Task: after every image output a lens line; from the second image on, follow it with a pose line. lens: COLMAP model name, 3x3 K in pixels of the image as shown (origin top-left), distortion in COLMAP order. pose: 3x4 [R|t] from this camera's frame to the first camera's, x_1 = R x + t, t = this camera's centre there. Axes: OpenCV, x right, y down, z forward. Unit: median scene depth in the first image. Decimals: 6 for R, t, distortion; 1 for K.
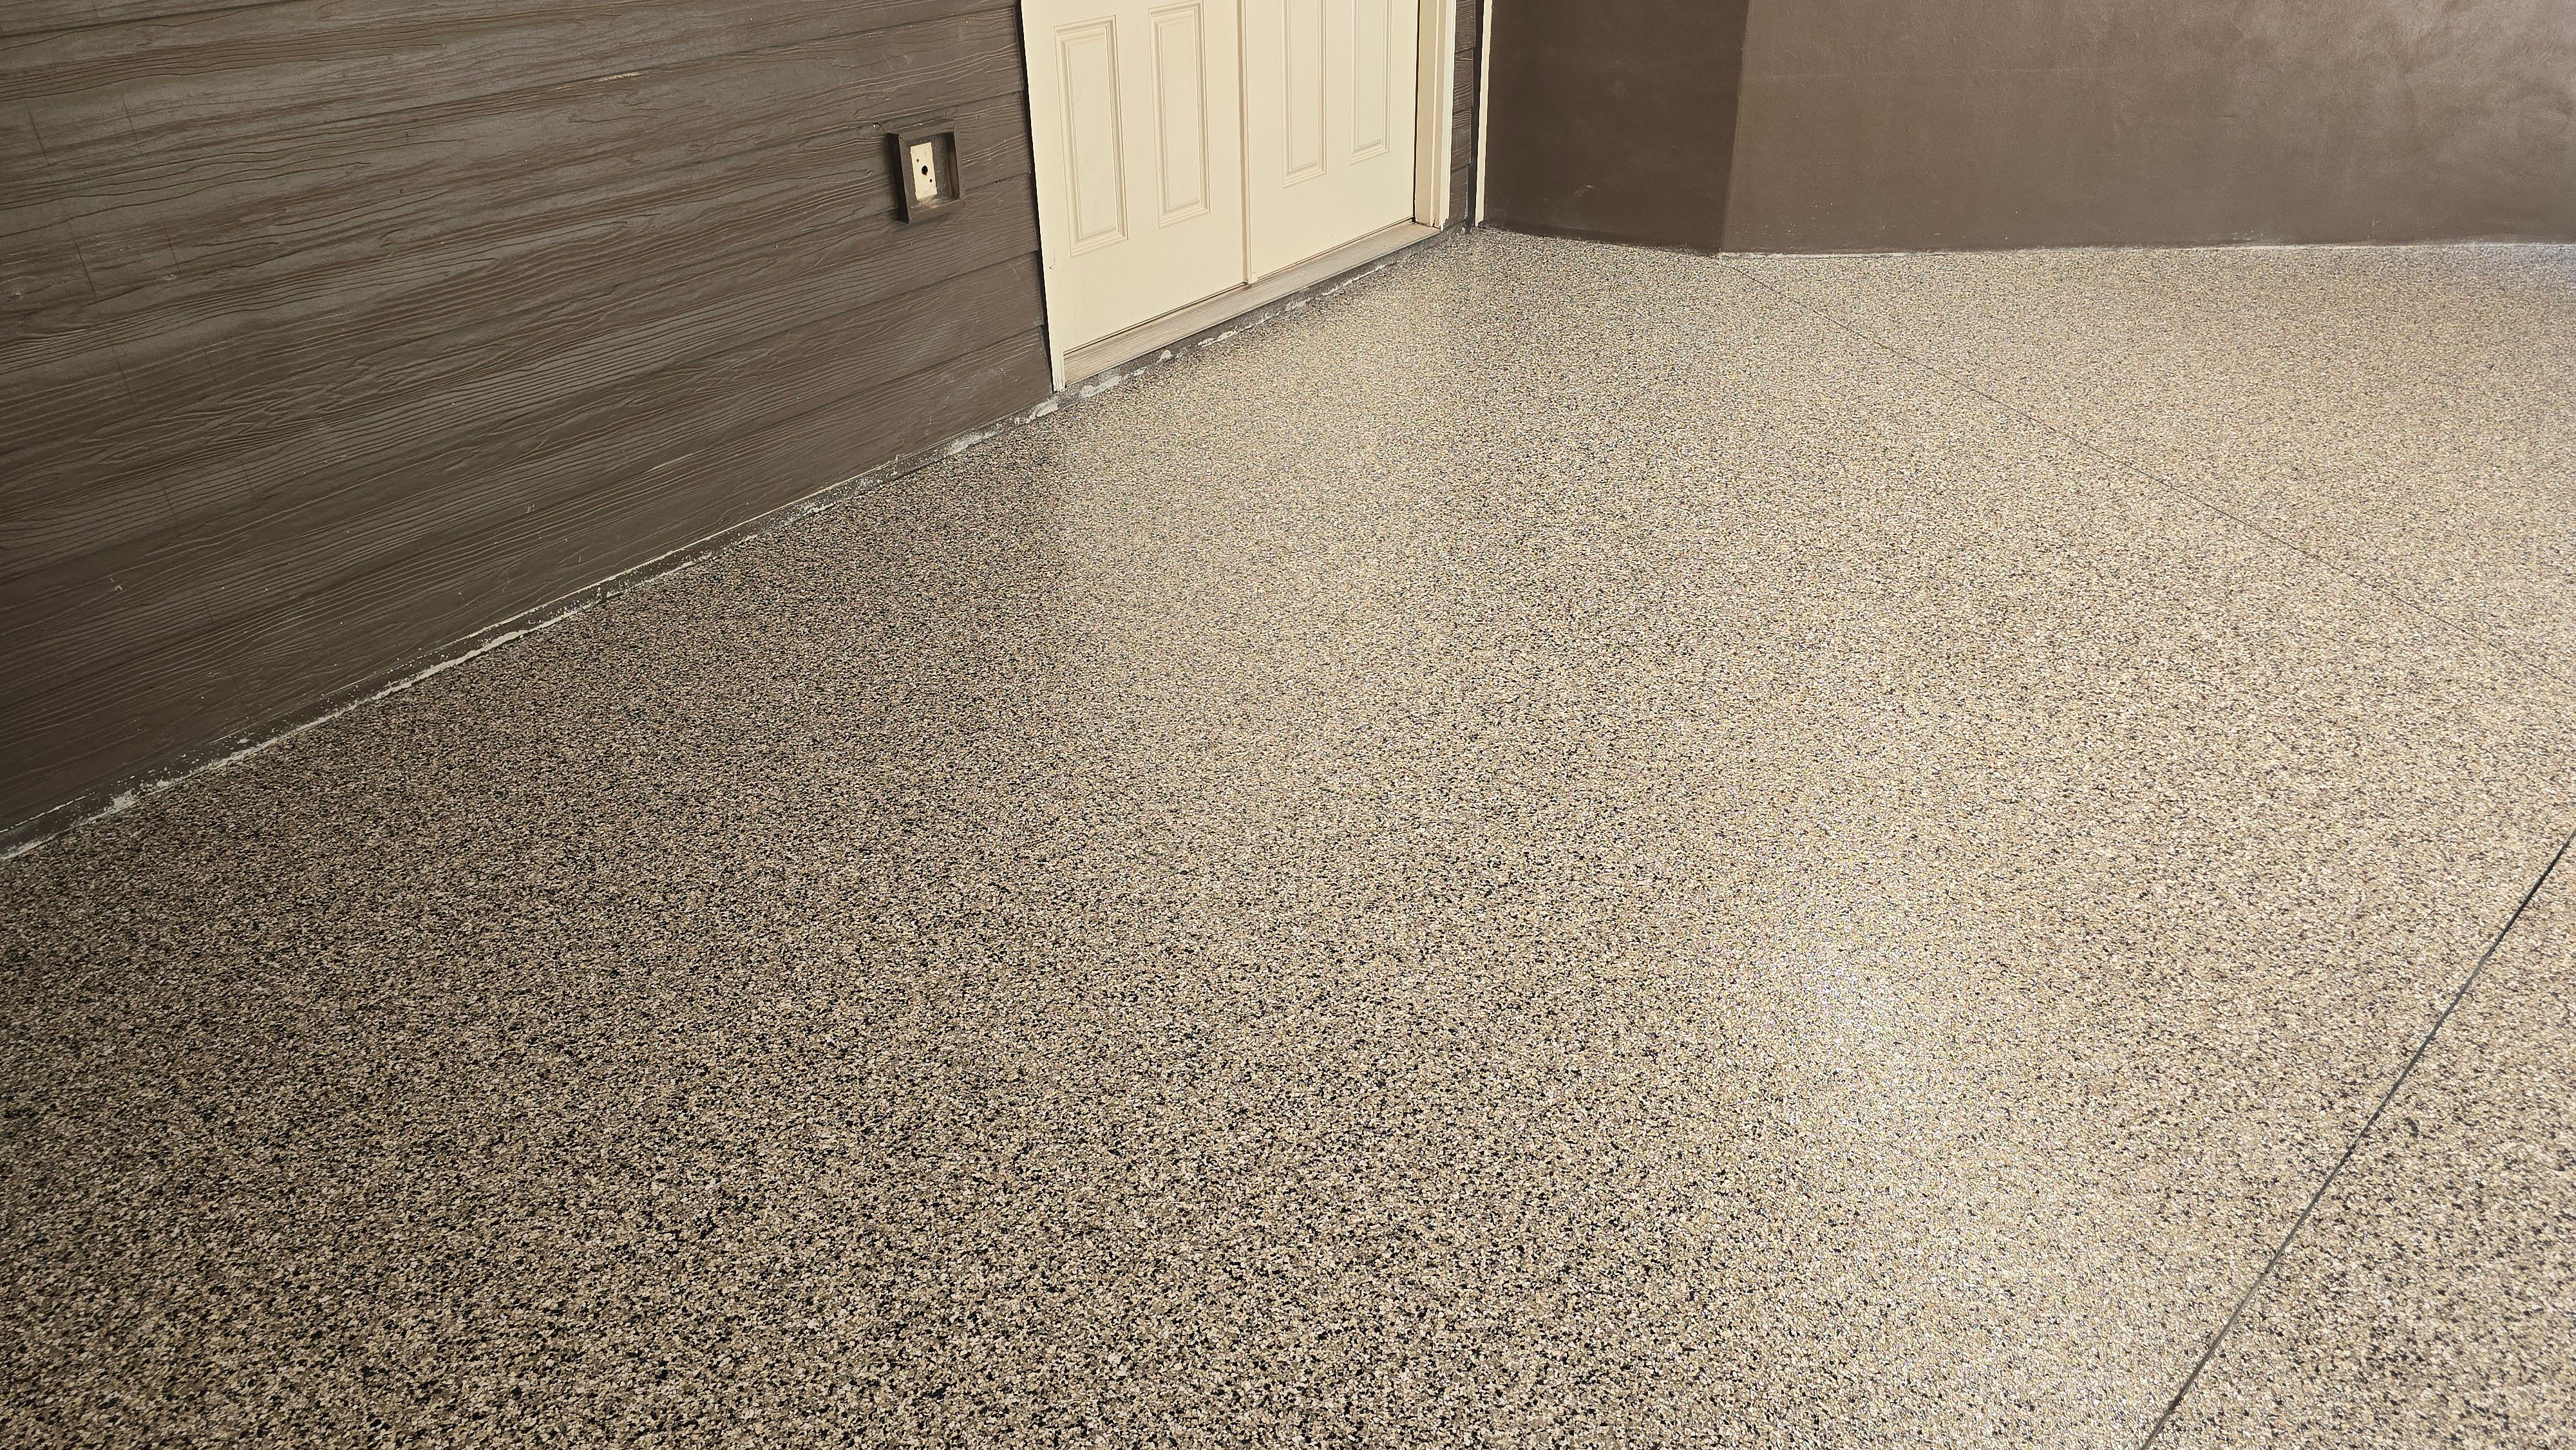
lens RADIAL K [[1724.3, 0, 1298.1], [0, 1724.3, 702.1], [0, 0, 1]] dist [0.090067, -0.112268]
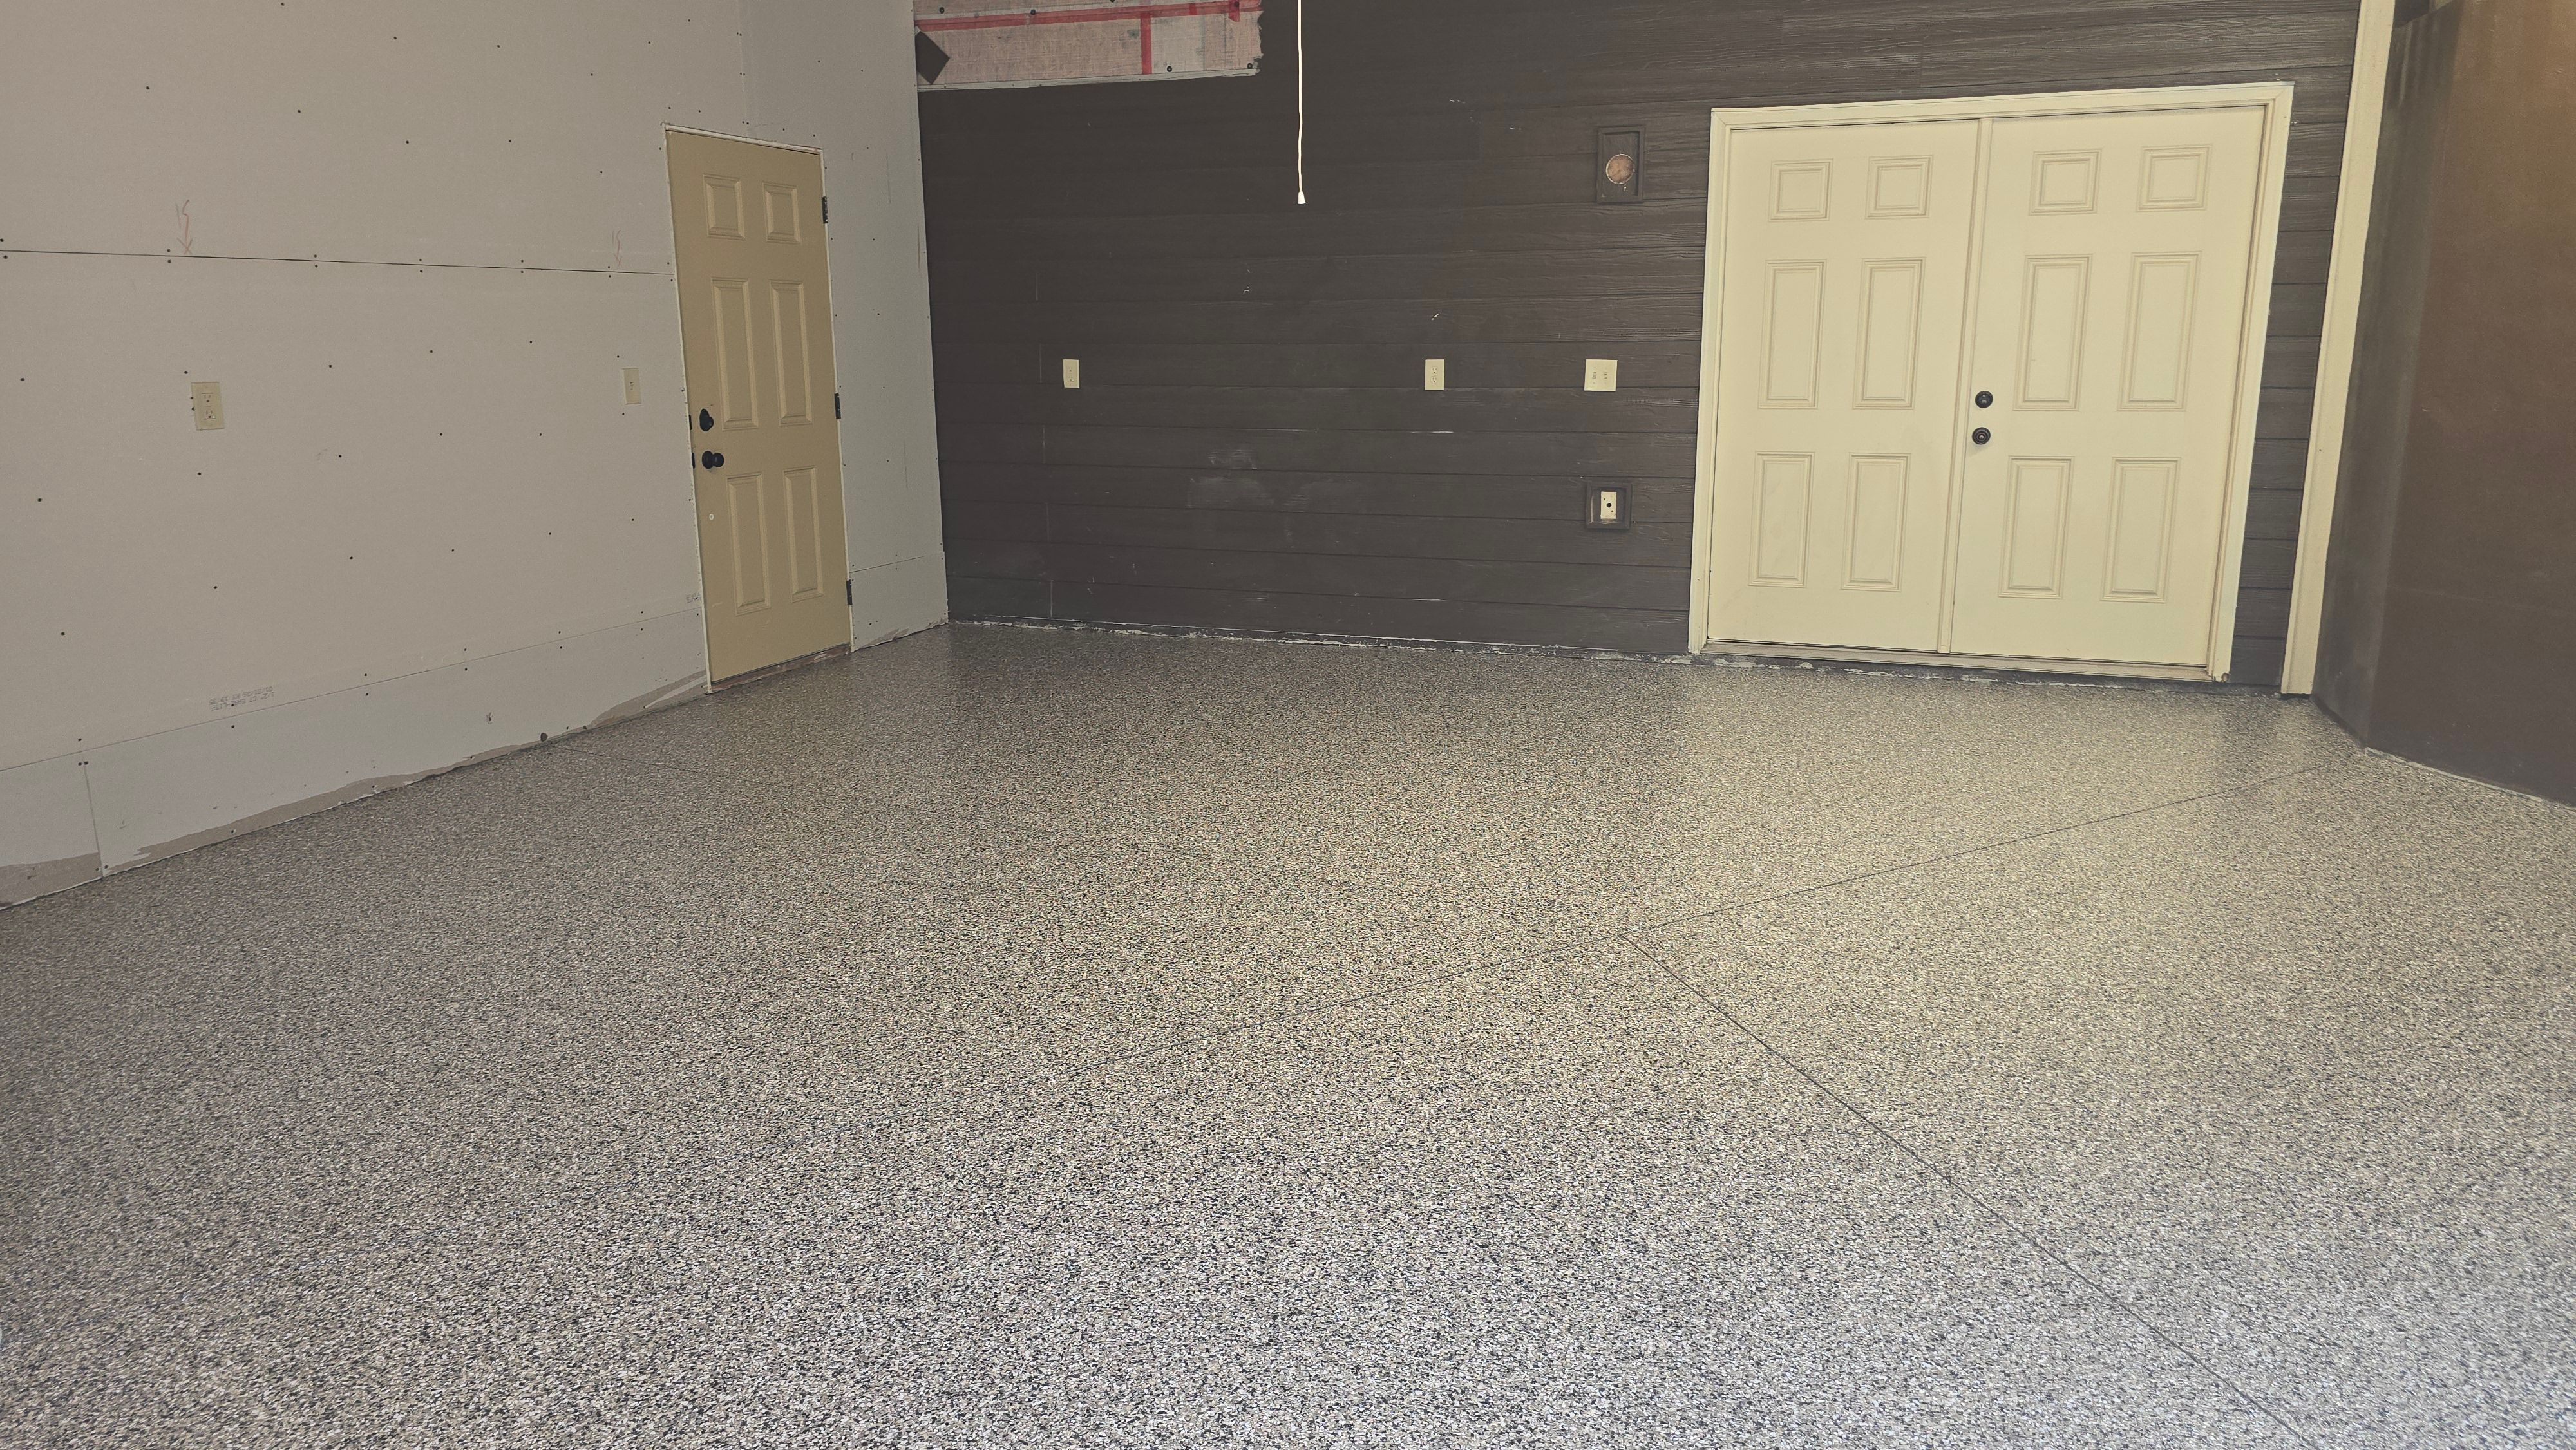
lens RADIAL K [[1724.3, 0, 1298.1], [0, 1724.3, 702.1], [0, 0, 1]] dist [0.090067, -0.112268]
pose [[0.251757, 0.215053, -0.943594, 1.402295], [-0.461269, 0.883794, 0.078354, -0.100590], [0.850793, 0.415525, 0.321699, 0.184761]]
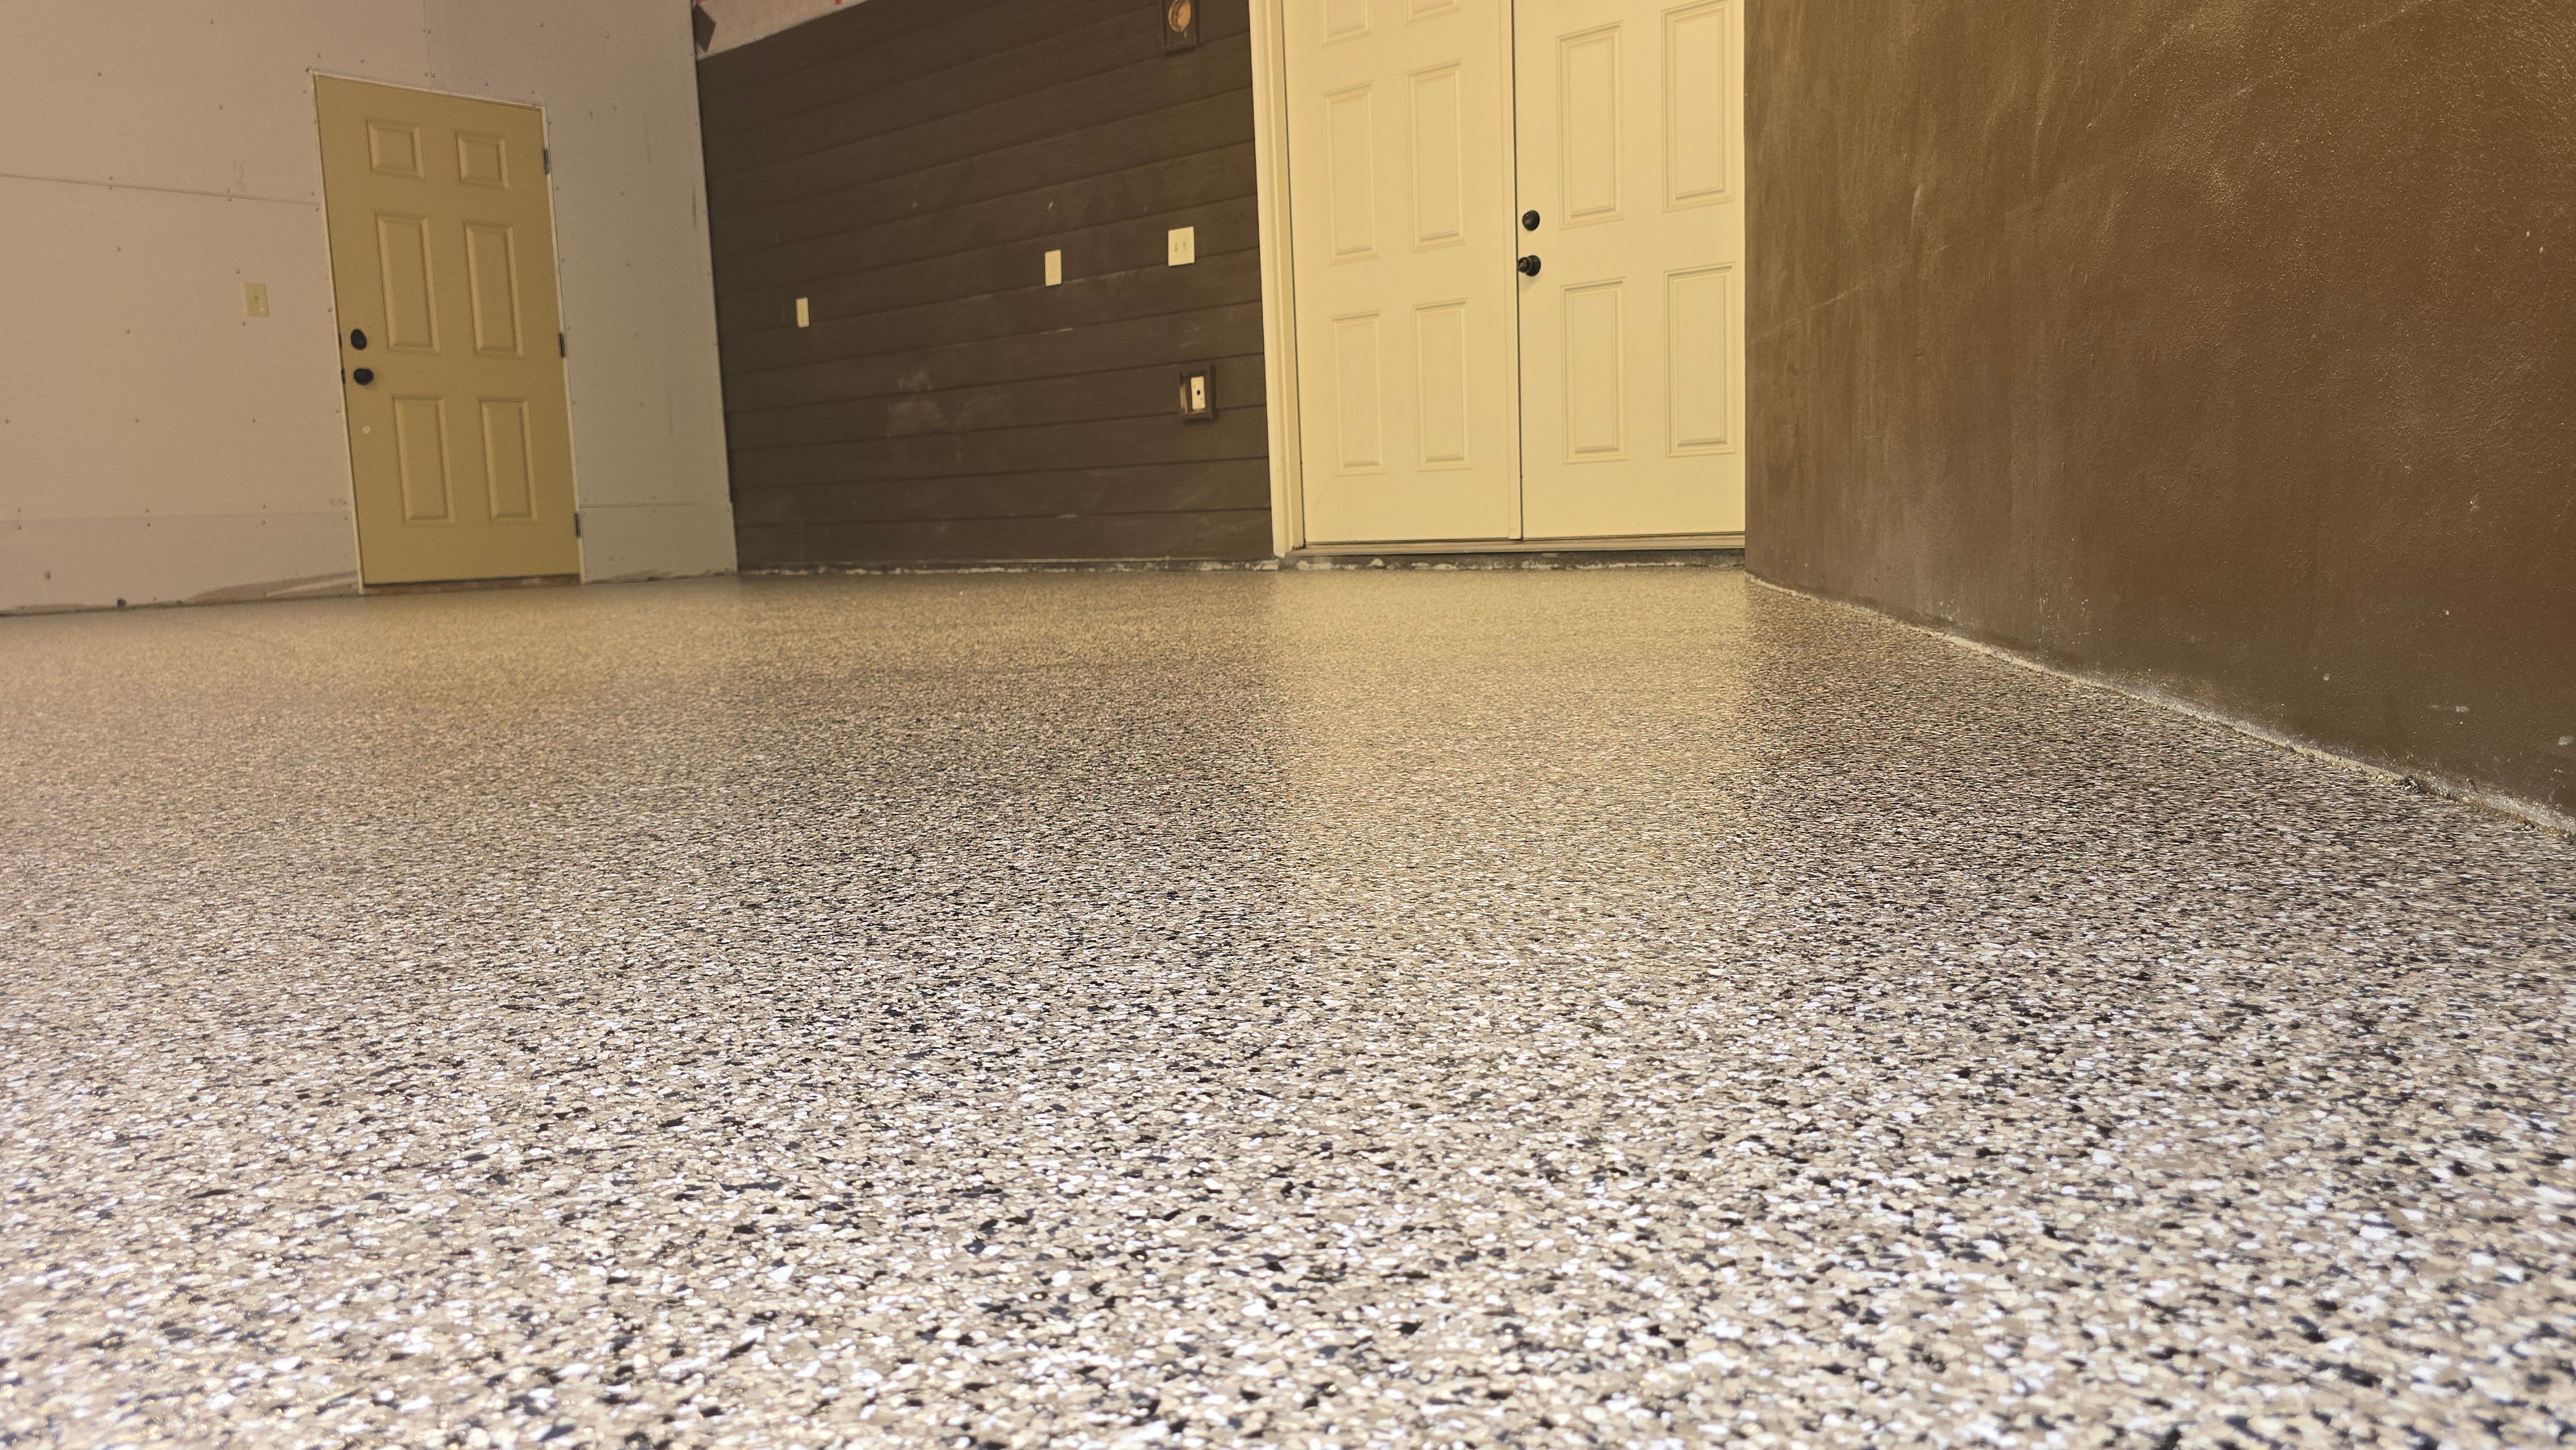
lens RADIAL K [[1748.0, 0, 1288.0], [0, 1748.0, 725.0], [0, 0, 1]] dist [0.054215, -0.065252]
pose [[-0.131423, 0.134053, -0.982221, 1.359103], [-0.440396, 0.879779, 0.178998, -0.336196], [0.888132, 0.456091, -0.056586, 1.219255]]
